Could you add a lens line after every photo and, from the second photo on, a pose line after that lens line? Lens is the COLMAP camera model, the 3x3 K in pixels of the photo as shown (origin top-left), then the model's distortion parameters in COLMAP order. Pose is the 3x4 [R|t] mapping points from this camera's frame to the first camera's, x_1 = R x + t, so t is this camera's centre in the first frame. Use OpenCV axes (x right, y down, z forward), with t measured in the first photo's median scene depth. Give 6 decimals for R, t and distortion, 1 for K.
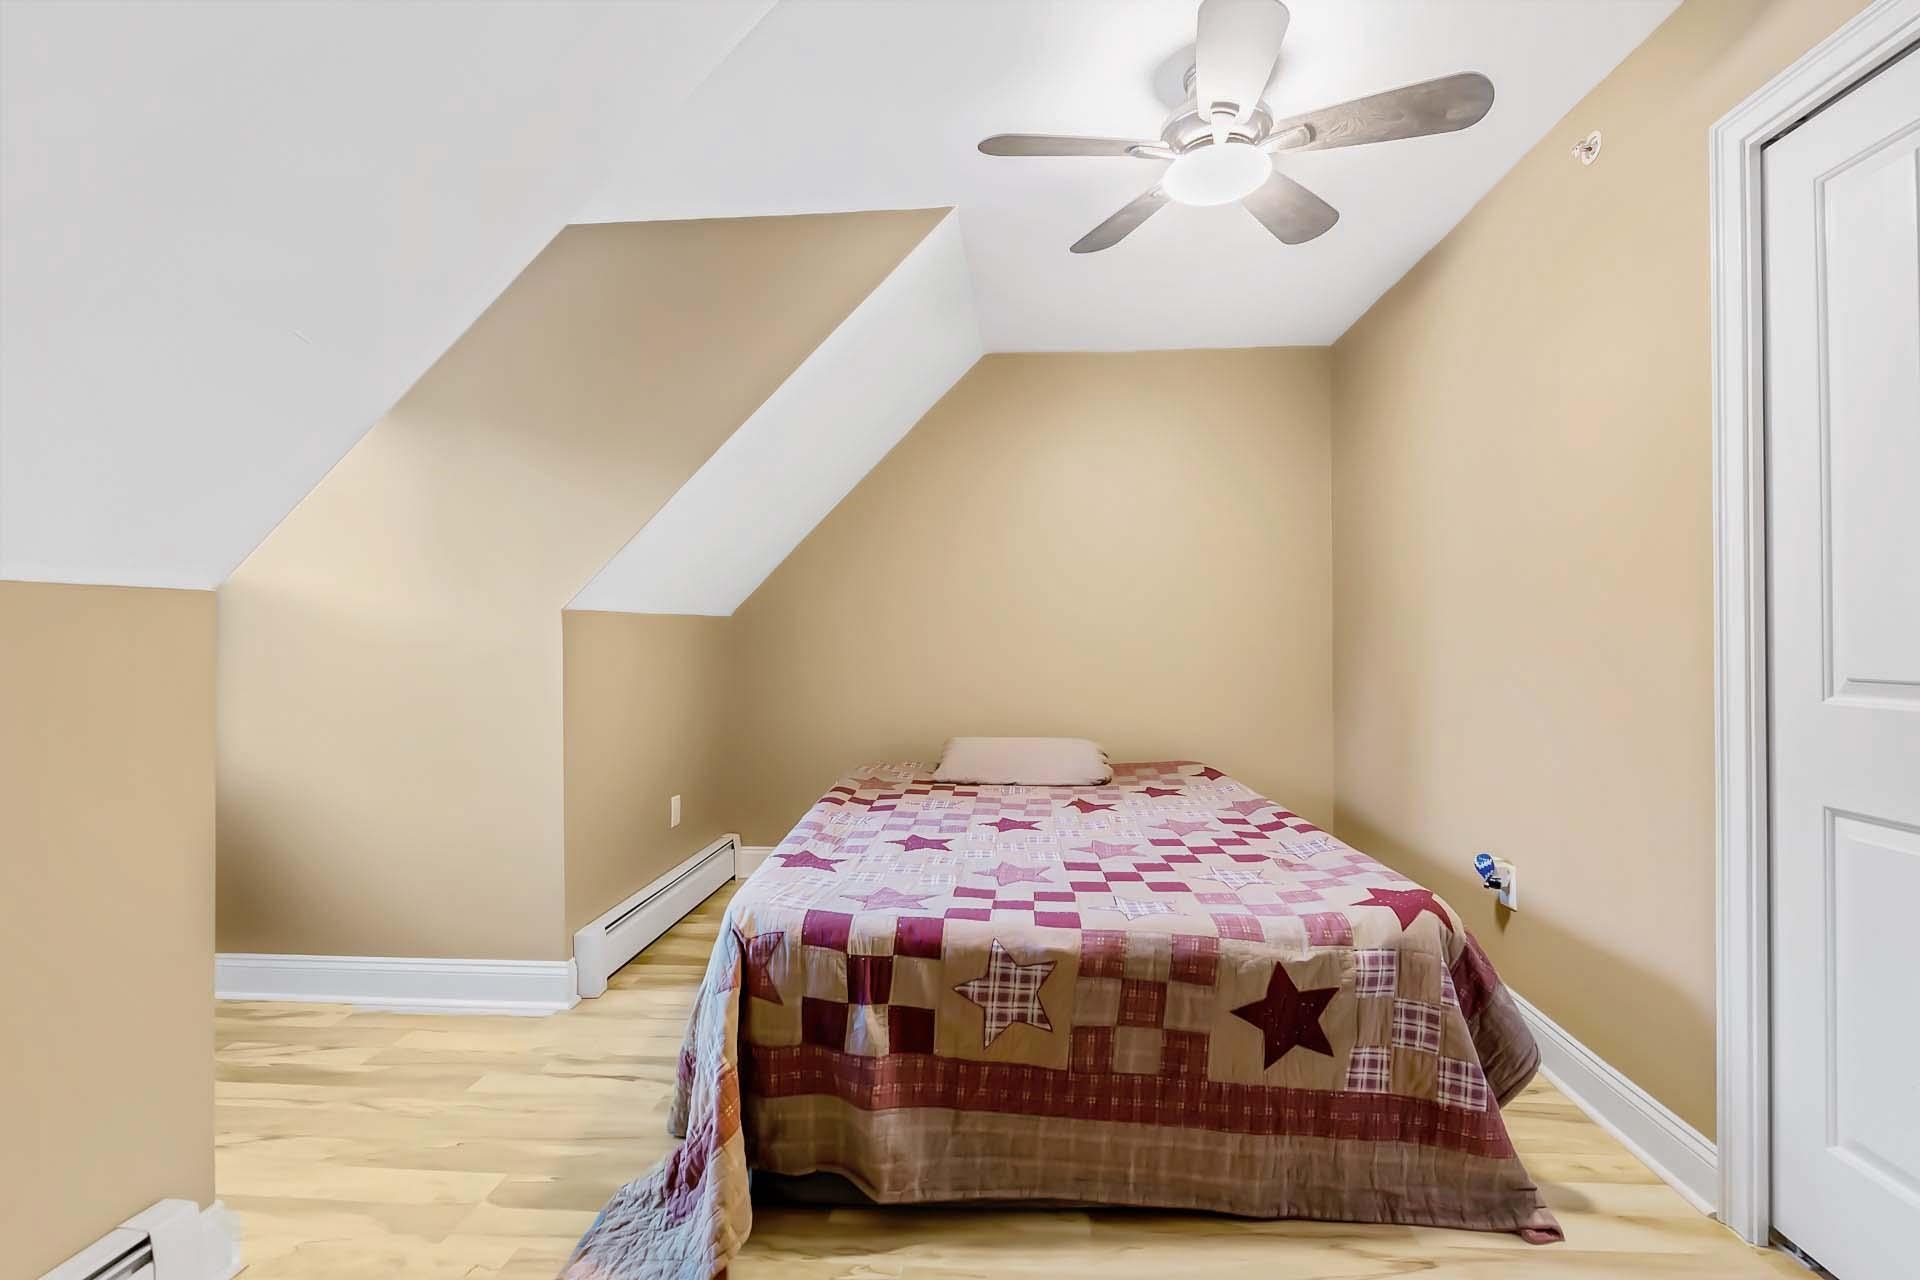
lens RADIAL K [[840.1, 0, 971.3], [0, 840.1, 631.8], [0, 0, 1]] dist [-0.006685, -0.001171]
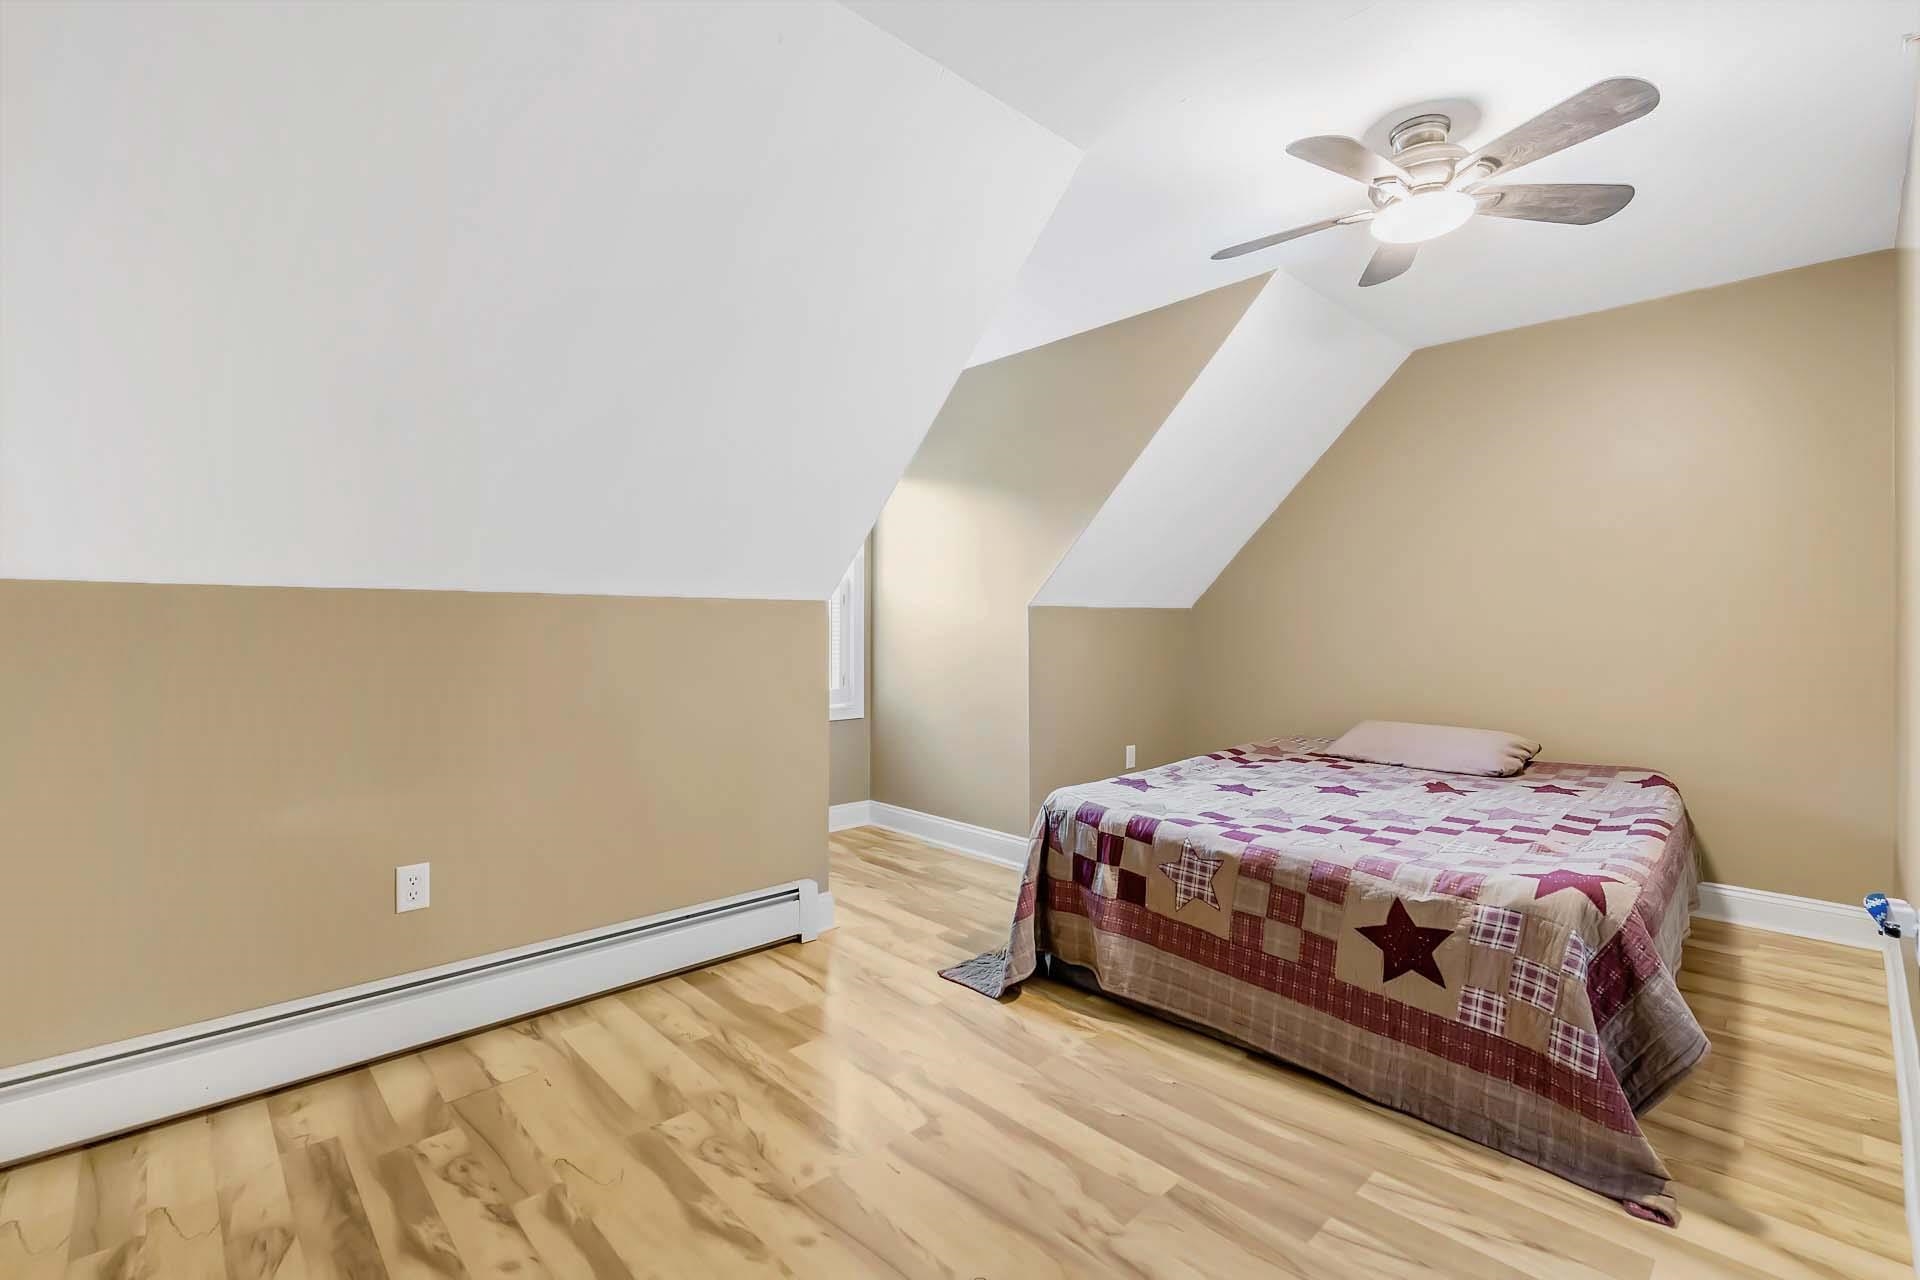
lens RADIAL K [[840.1, 0, 971.3], [0, 840.1, 631.8], [0, 0, 1]] dist [-0.006685, -0.001171]
pose [[0.738247, 0.011360, -0.674435, 0.720622], [-0.001784, 0.999888, 0.014889, -0.002905], [0.674528, -0.009789, 0.738184, -0.293285]]
